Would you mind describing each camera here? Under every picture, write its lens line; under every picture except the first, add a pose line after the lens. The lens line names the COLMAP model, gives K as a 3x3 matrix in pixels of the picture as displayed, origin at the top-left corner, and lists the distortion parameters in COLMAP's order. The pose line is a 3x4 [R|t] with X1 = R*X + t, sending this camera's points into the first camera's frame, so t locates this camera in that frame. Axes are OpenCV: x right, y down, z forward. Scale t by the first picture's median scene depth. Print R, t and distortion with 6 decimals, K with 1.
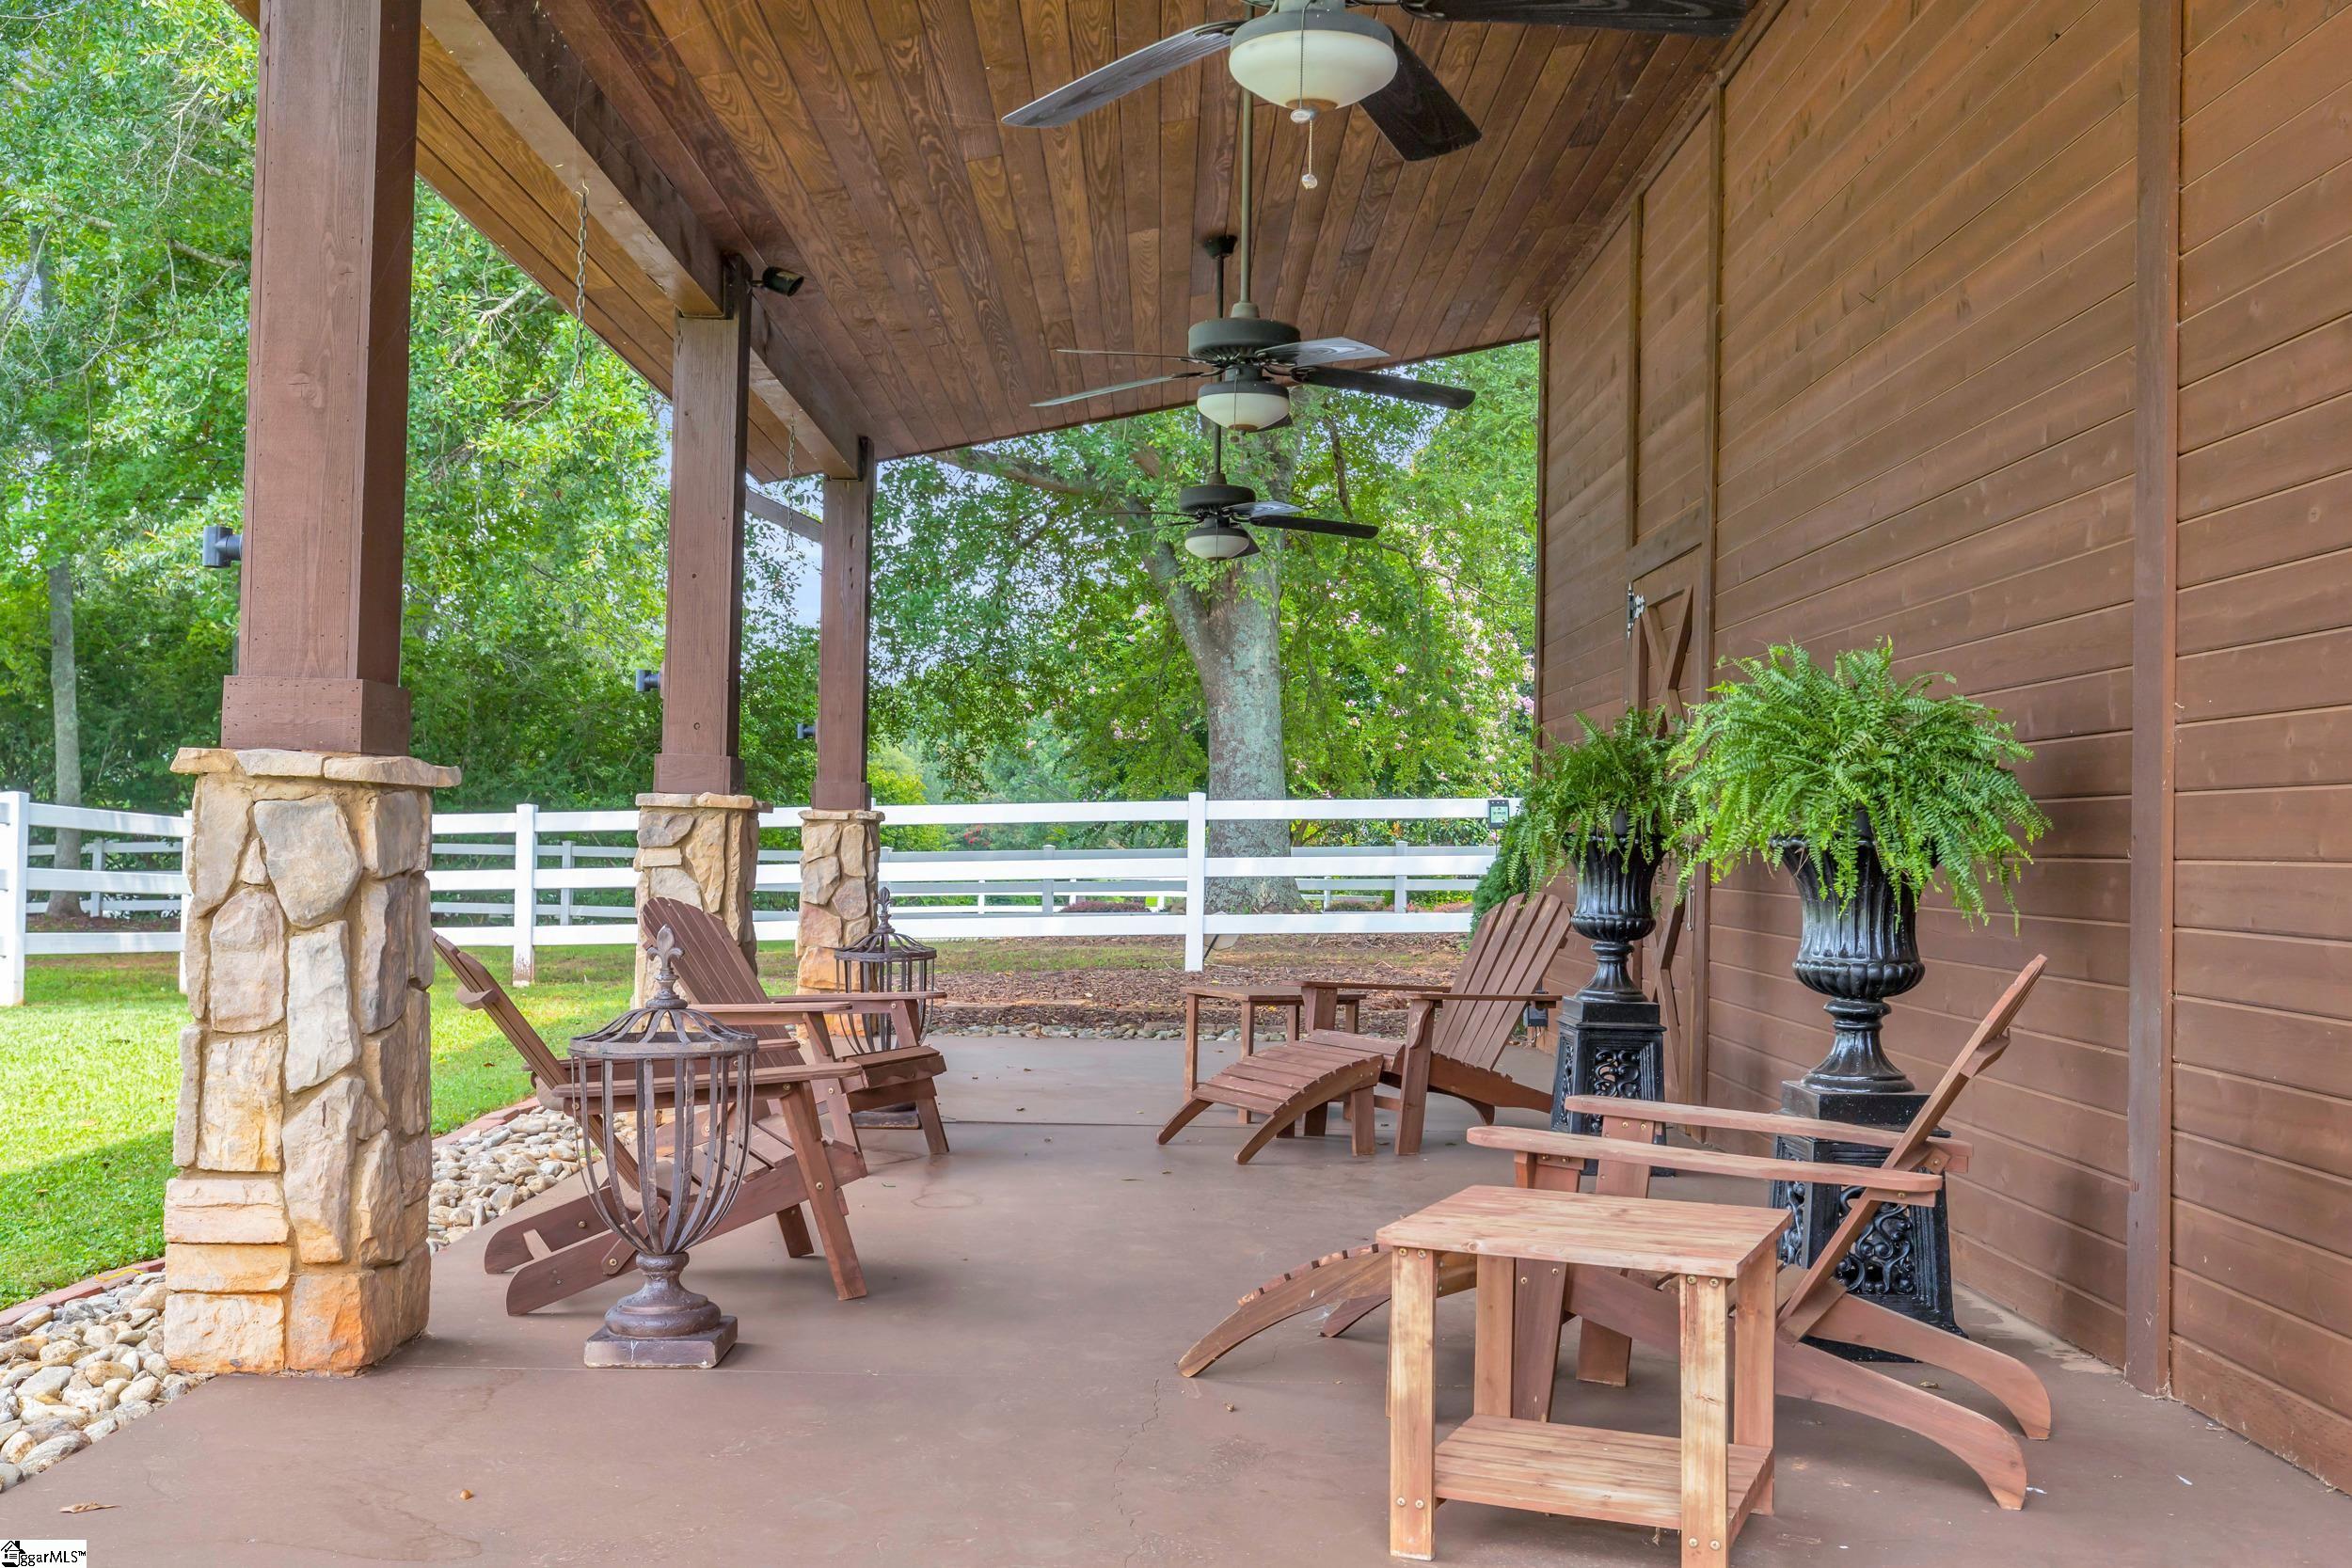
lens RADIAL K [[2365.2, 0, 1176.7], [0, 2365.2, 780.2], [0, 0, 1]] dist [-0.000485, 0.000000]
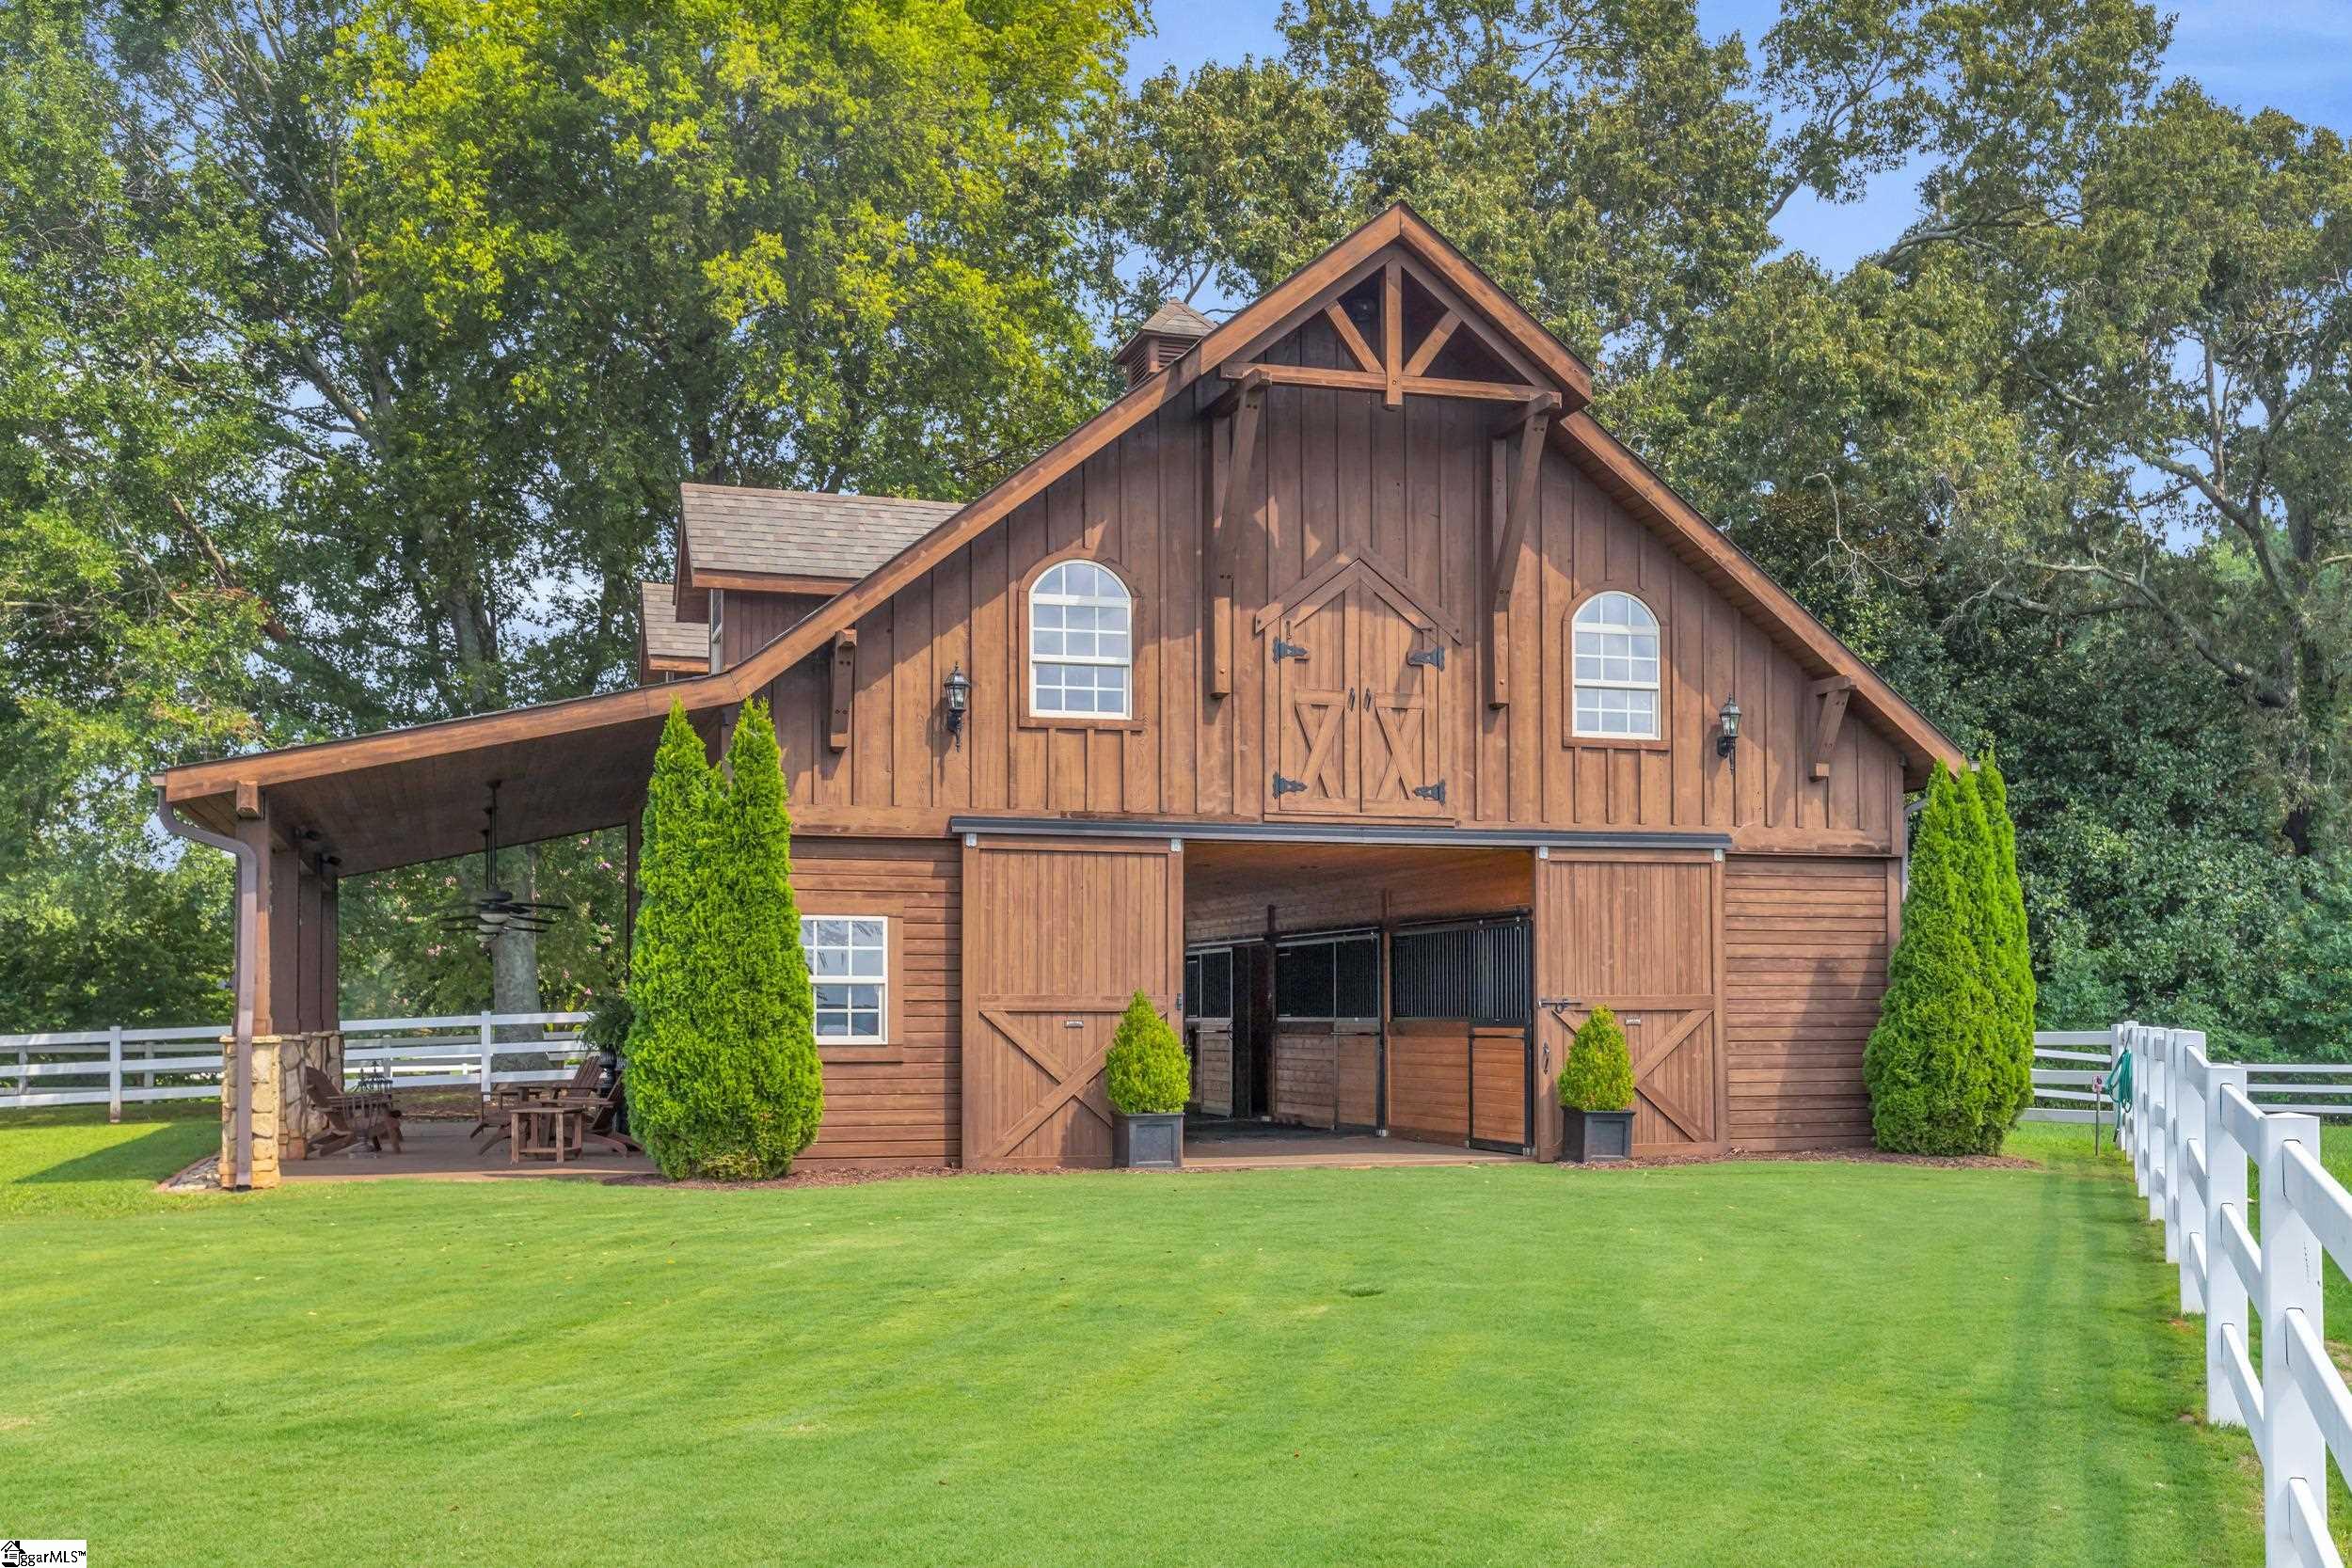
lens RADIAL K [[2365.2, 0, 1177.0], [0, 2365.2, 791.0], [0, 0, 1]] dist [-0.000485, 0.000000]
pose [[0.958846, 0.000619, 0.283927, 0.000512], [0.017757, 0.997909, -0.062143, -0.046392], [-0.283372, 0.064628, 0.956830, -1.107535]]
